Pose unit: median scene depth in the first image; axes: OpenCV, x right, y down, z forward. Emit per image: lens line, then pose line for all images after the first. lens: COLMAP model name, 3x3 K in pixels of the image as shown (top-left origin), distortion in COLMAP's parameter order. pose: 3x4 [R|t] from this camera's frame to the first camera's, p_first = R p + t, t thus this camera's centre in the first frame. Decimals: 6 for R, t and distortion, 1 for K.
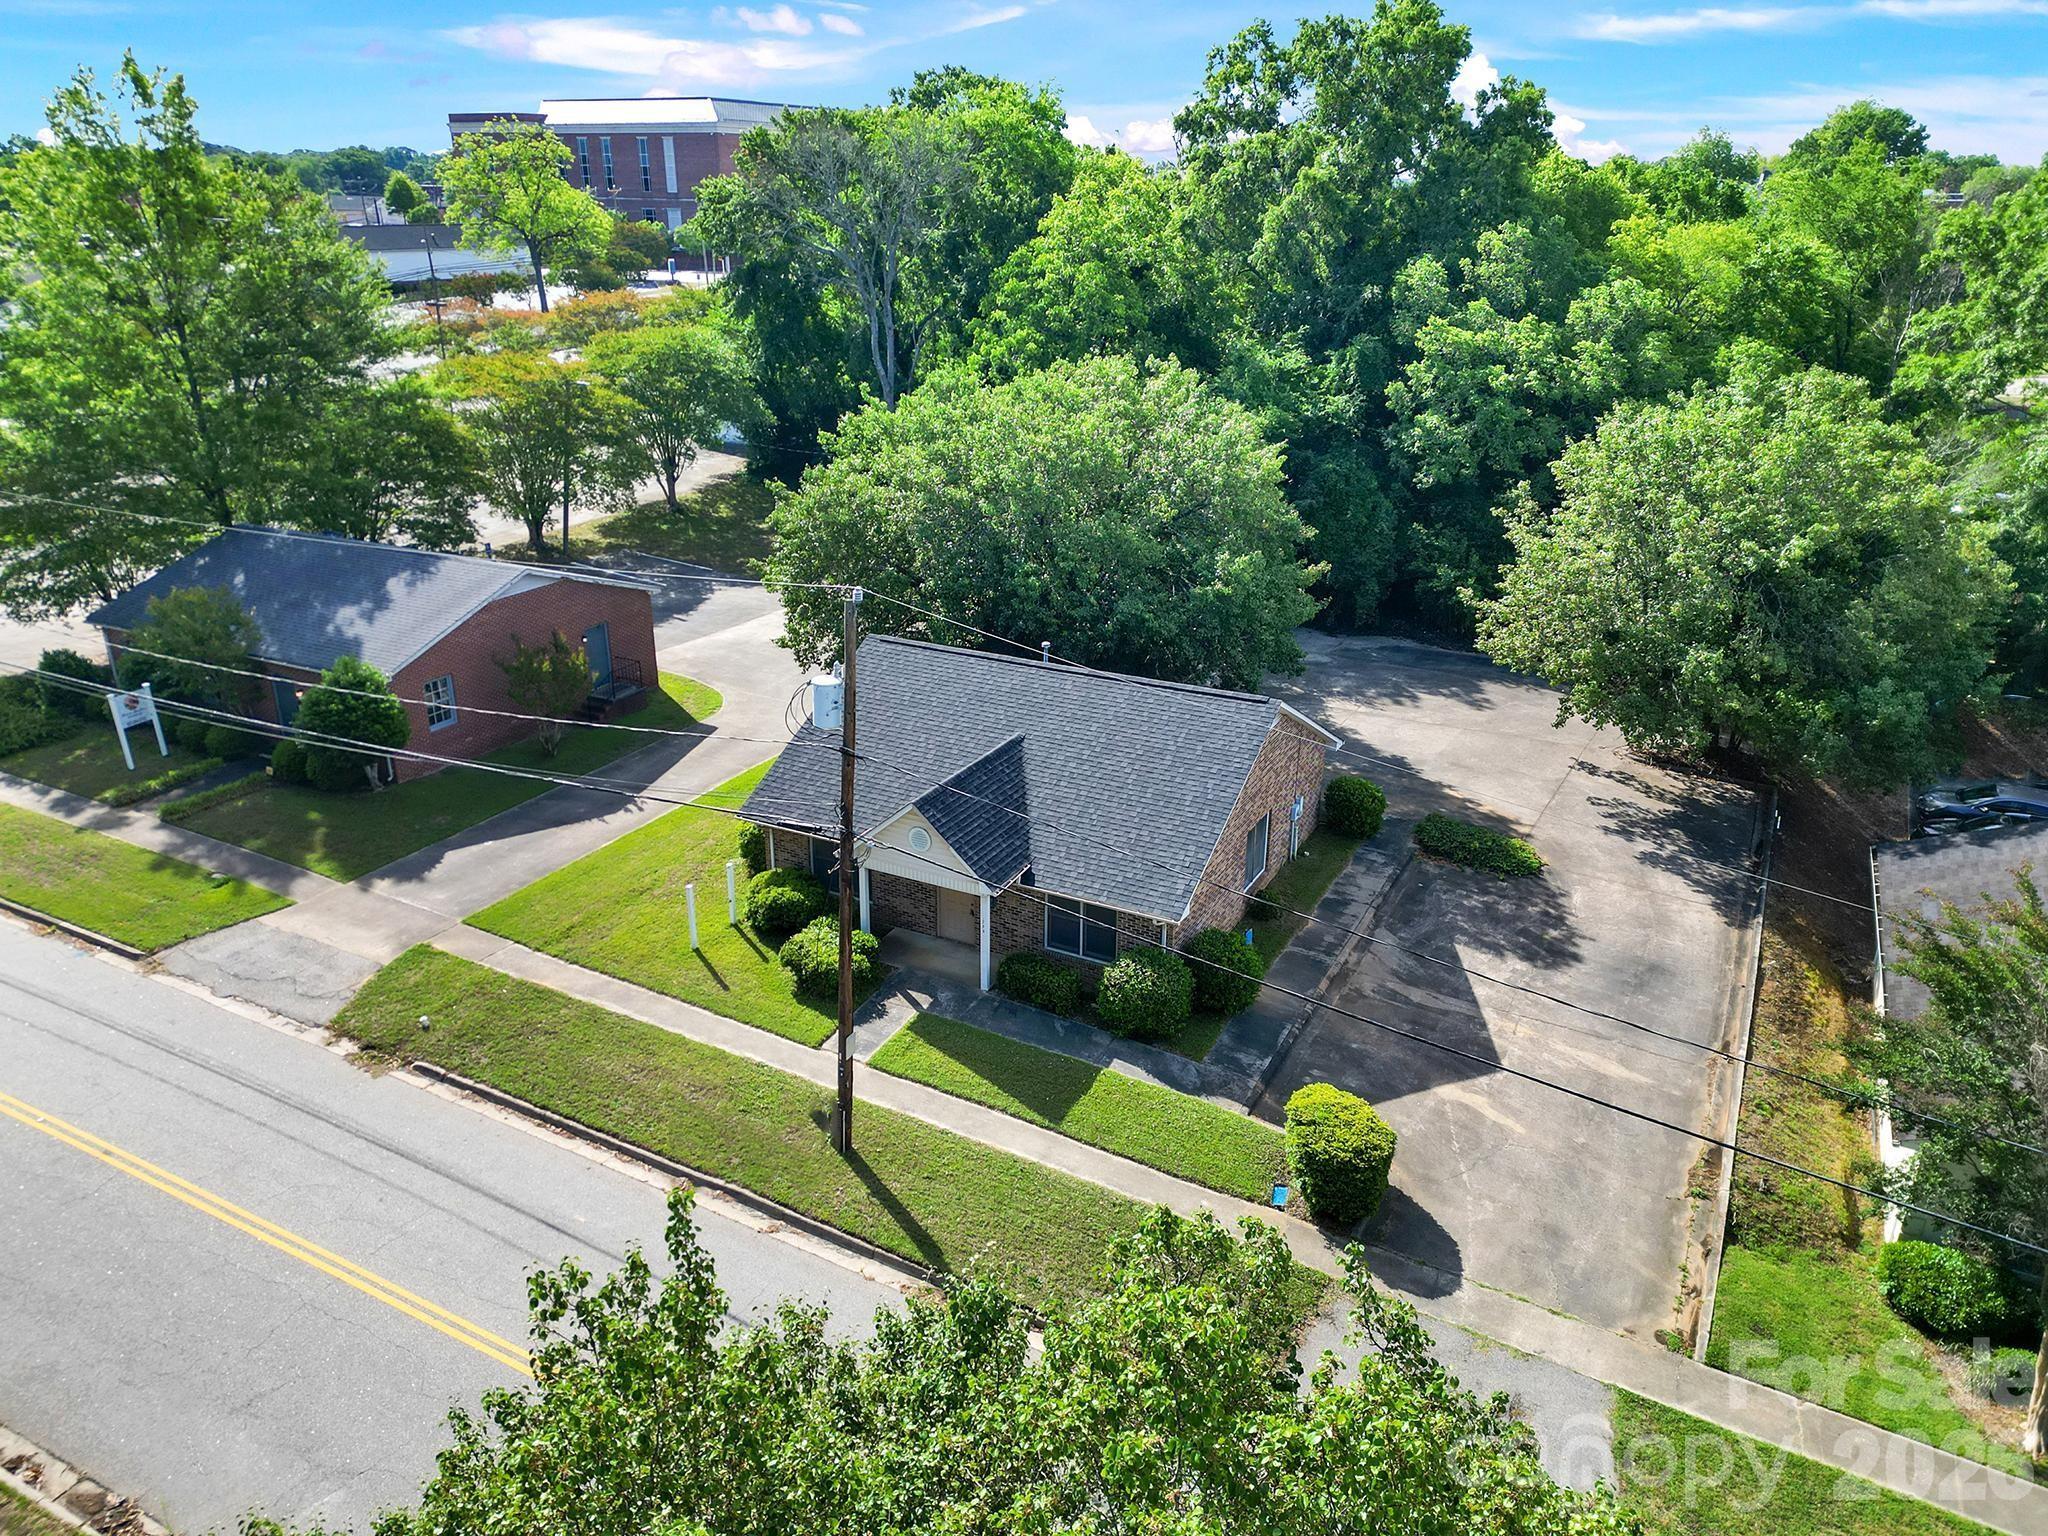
lens RADIAL K [[1443.6, 0, 1024.0], [0, 1443.6, 768.0], [0, 0, 1]] dist [0.095518, -0.140983]
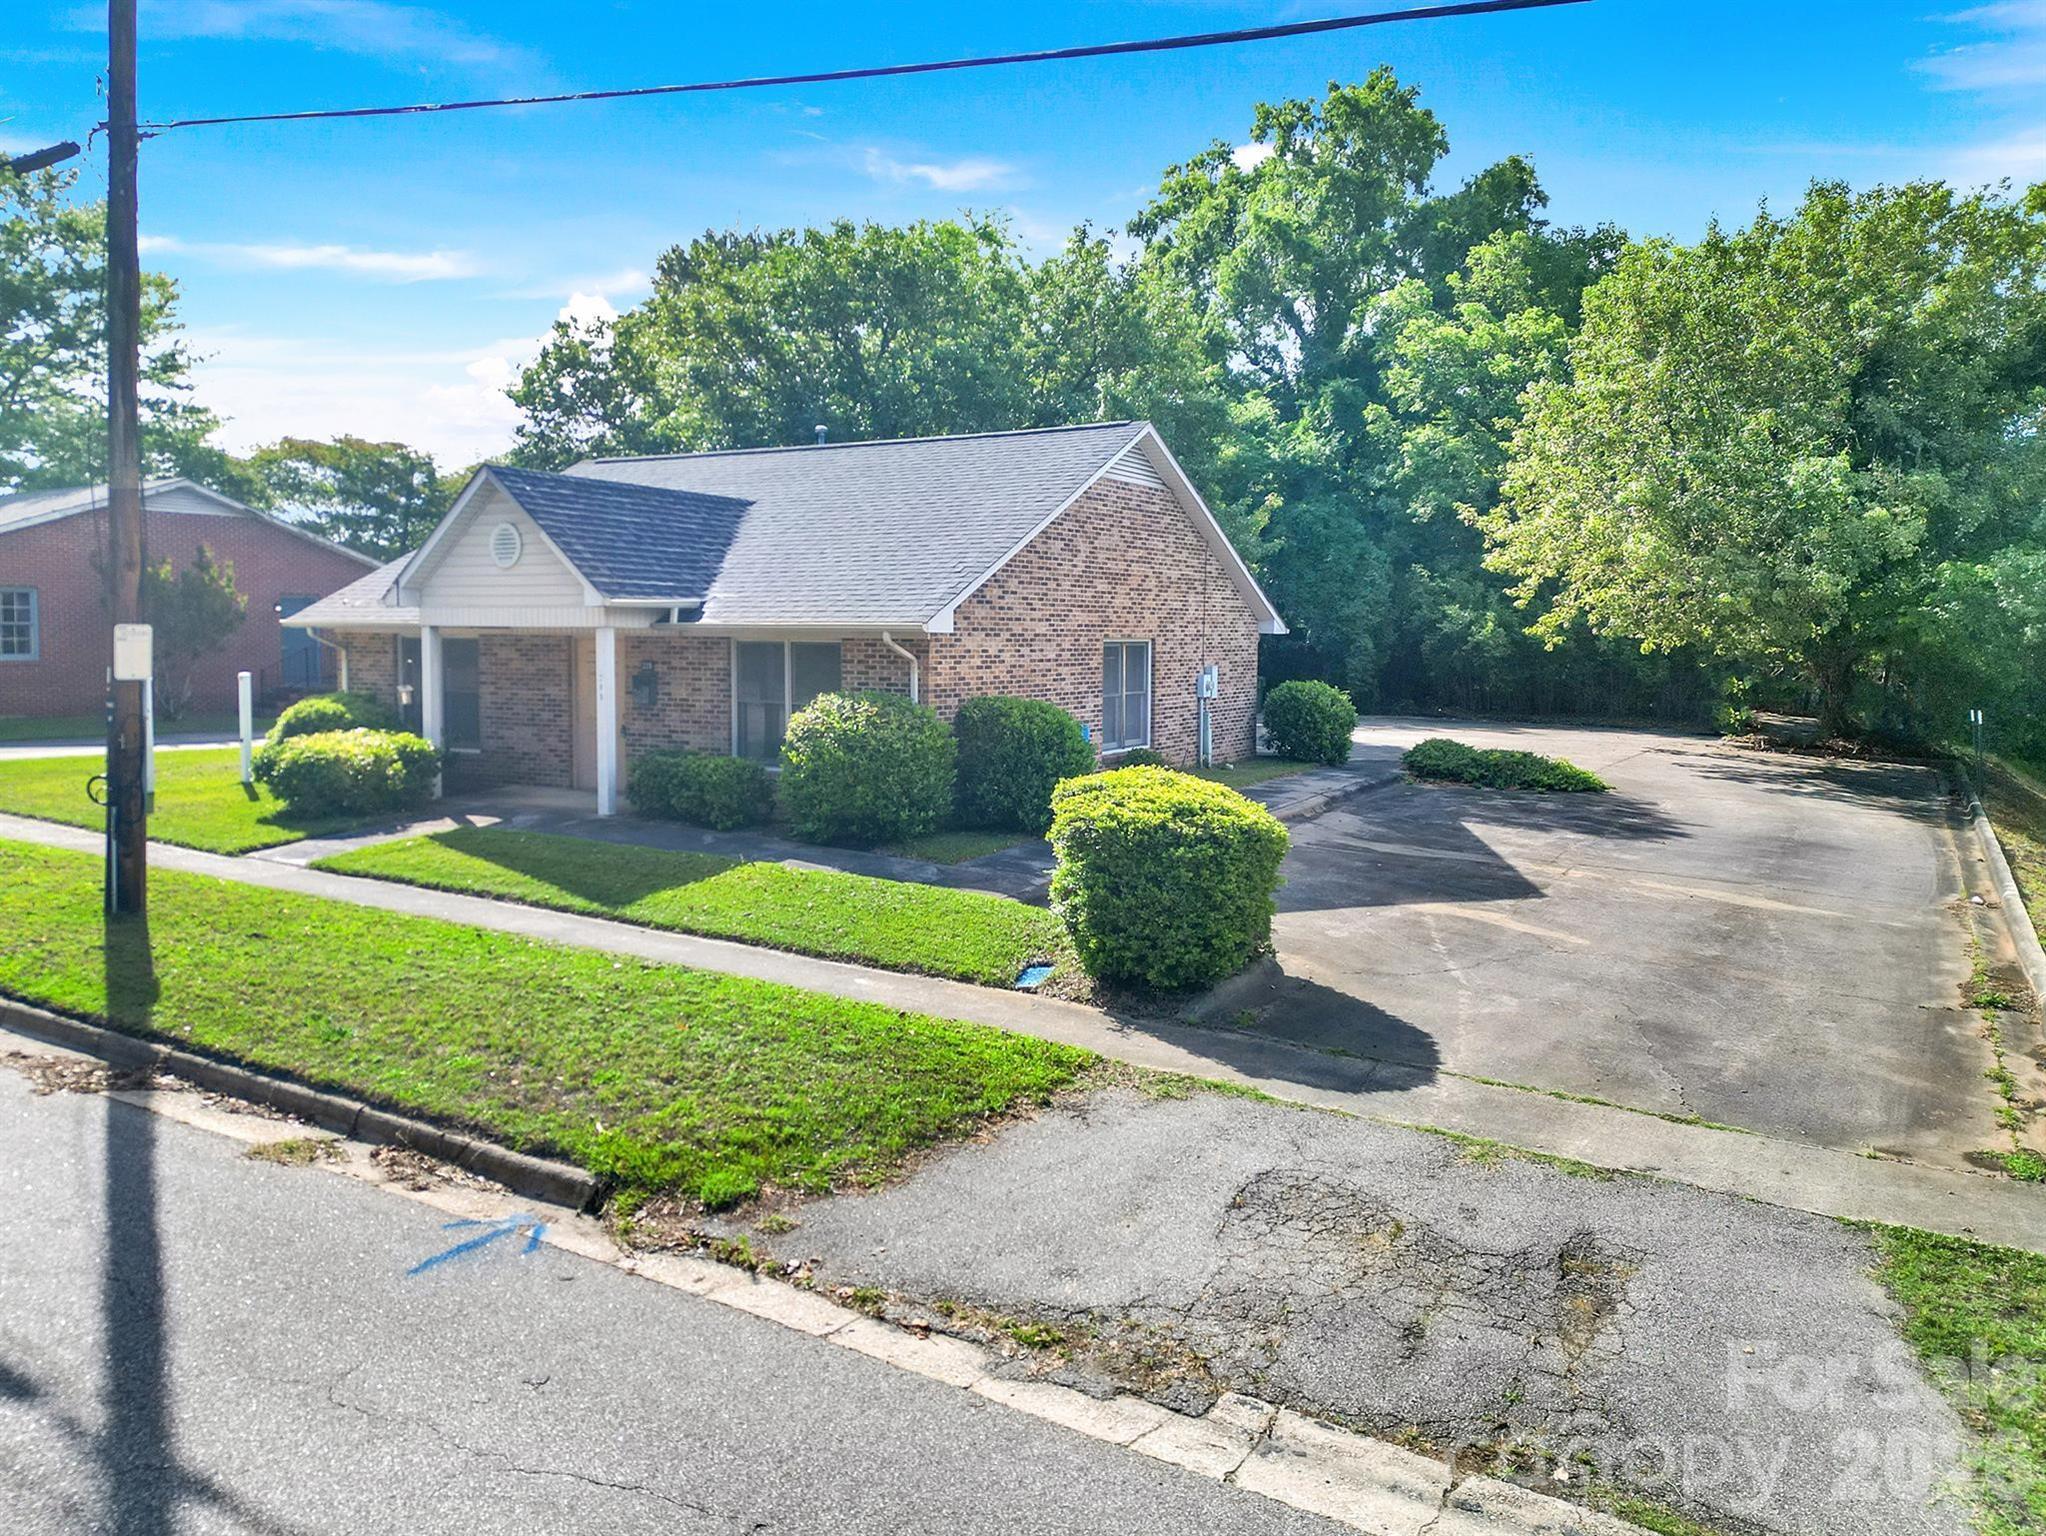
lens RADIAL K [[1474.5, 0, 1023.0], [0, 1474.5, 768.0], [0, 0, 1]] dist [0.077905, -0.114427]
pose [[0.999345, 0.001418, -0.036151, 0.138910], [-0.011492, 0.959927, -0.280014, 0.265527], [0.034305, 0.280246, 0.959315, 0.403490]]
